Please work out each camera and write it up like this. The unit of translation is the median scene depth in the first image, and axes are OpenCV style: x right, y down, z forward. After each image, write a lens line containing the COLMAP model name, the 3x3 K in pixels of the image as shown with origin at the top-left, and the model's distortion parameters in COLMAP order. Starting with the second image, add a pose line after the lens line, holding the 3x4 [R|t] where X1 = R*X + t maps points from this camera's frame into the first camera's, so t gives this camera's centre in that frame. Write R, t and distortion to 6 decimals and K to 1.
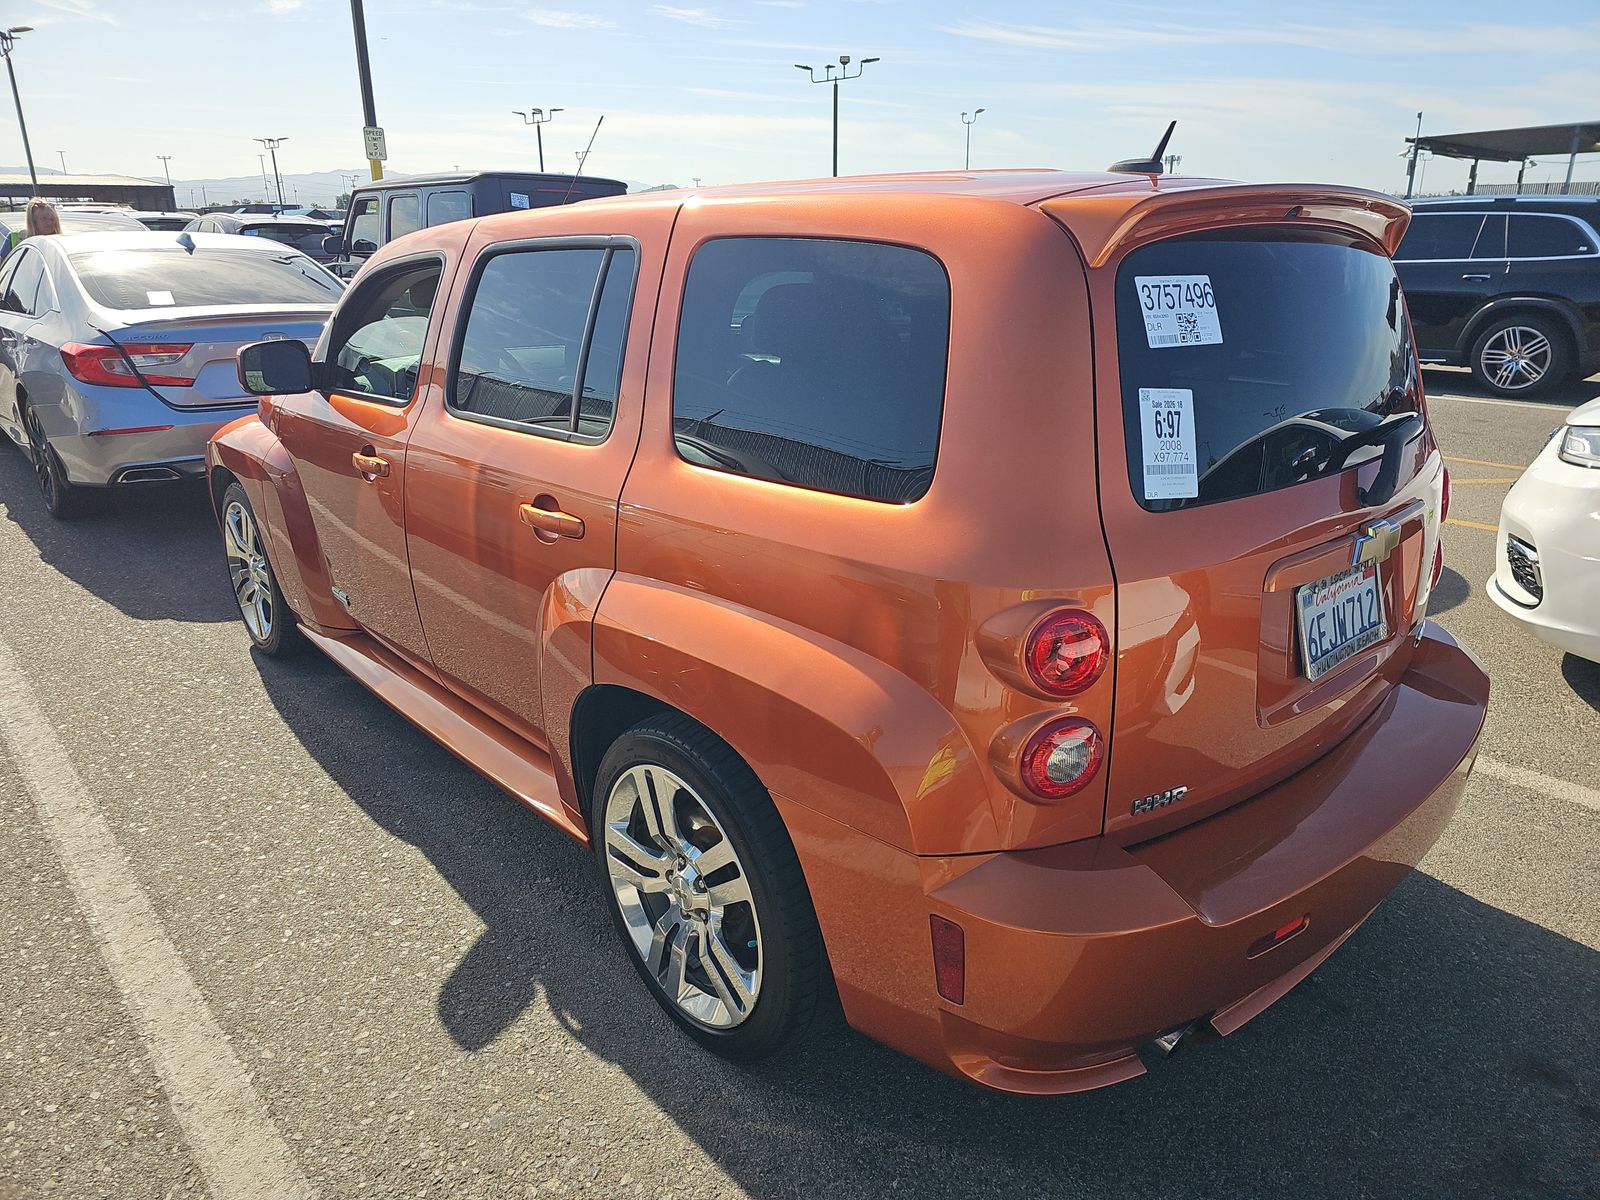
lens RADIAL K [[1067.8, 0, 798.0], [0, 1067.8, 599.7], [0, 0, 1]] dist [0.037455, -0.038227]
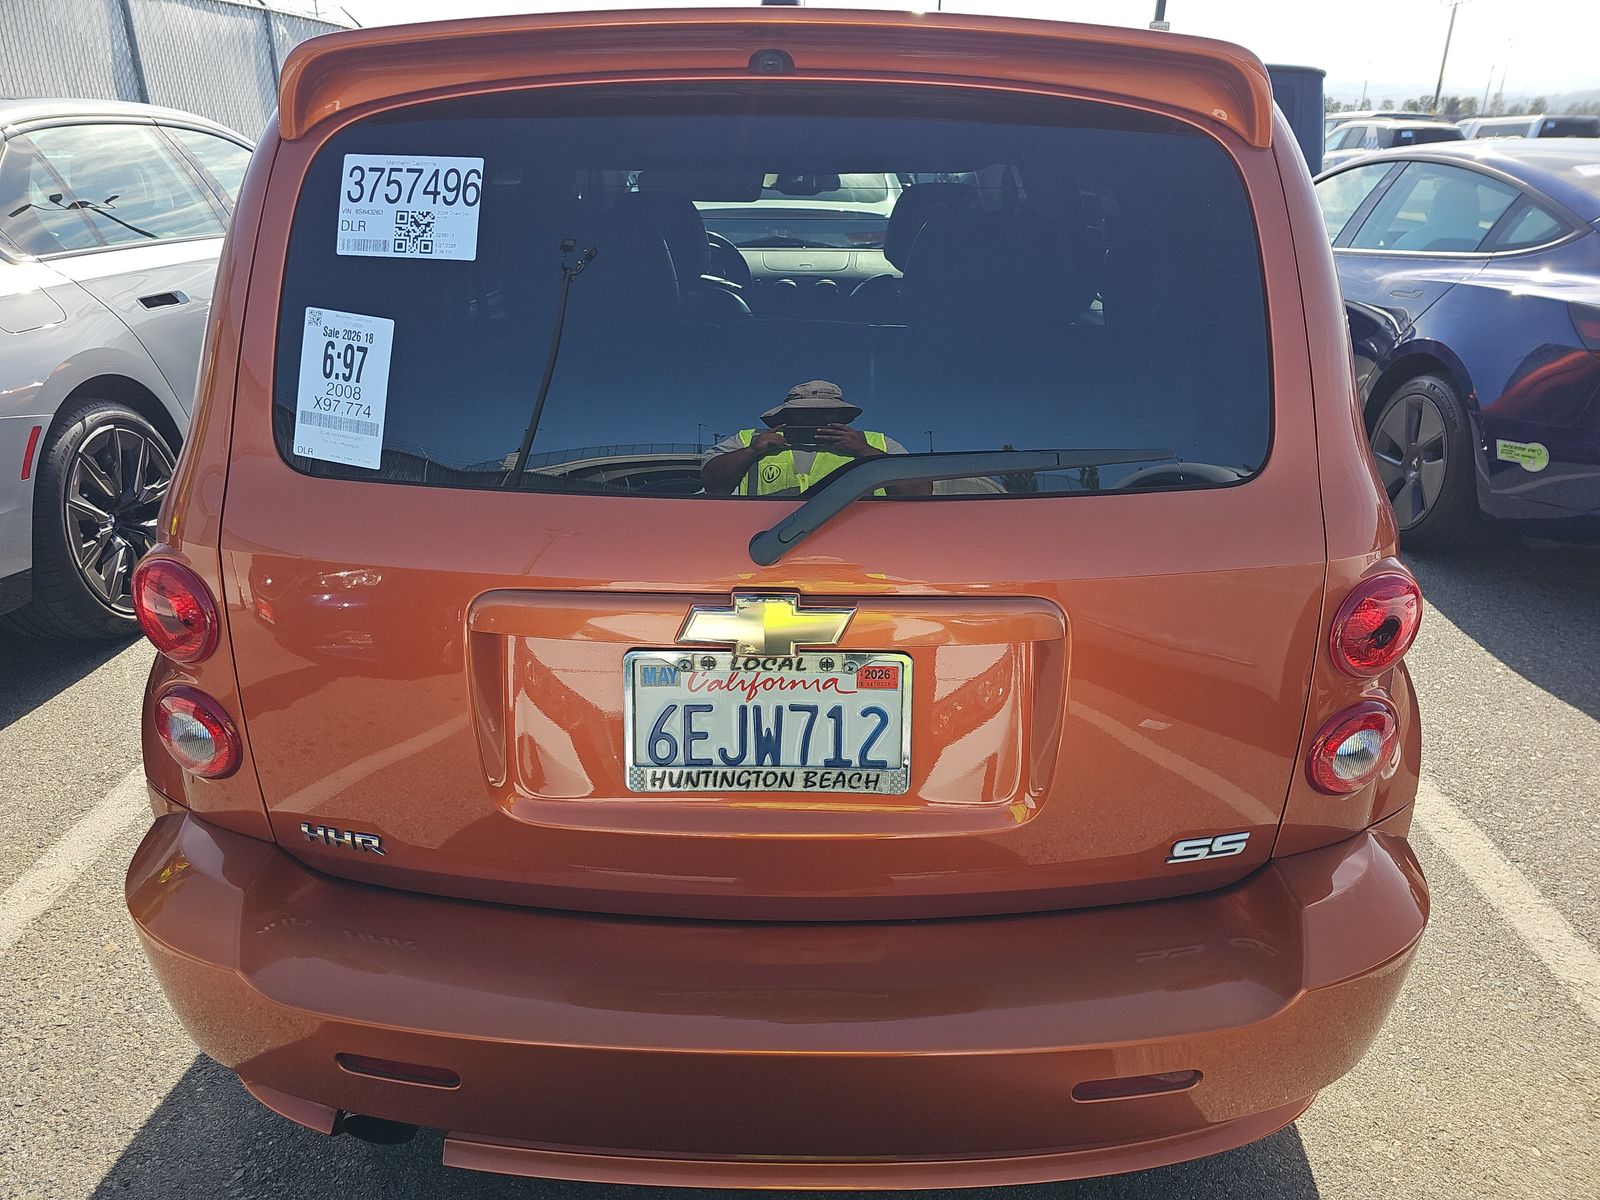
lens RADIAL K [[1067.8, 0, 799.9], [0, 1067.8, 601.0], [0, 0, 1]] dist [0.037455, -0.038227]
pose [[0.728030, 0.283846, -0.624022, 1.074907], [-0.224950, 0.958769, 0.173668, -0.203771], [0.647587, 0.013938, 0.761864, 0.638617]]
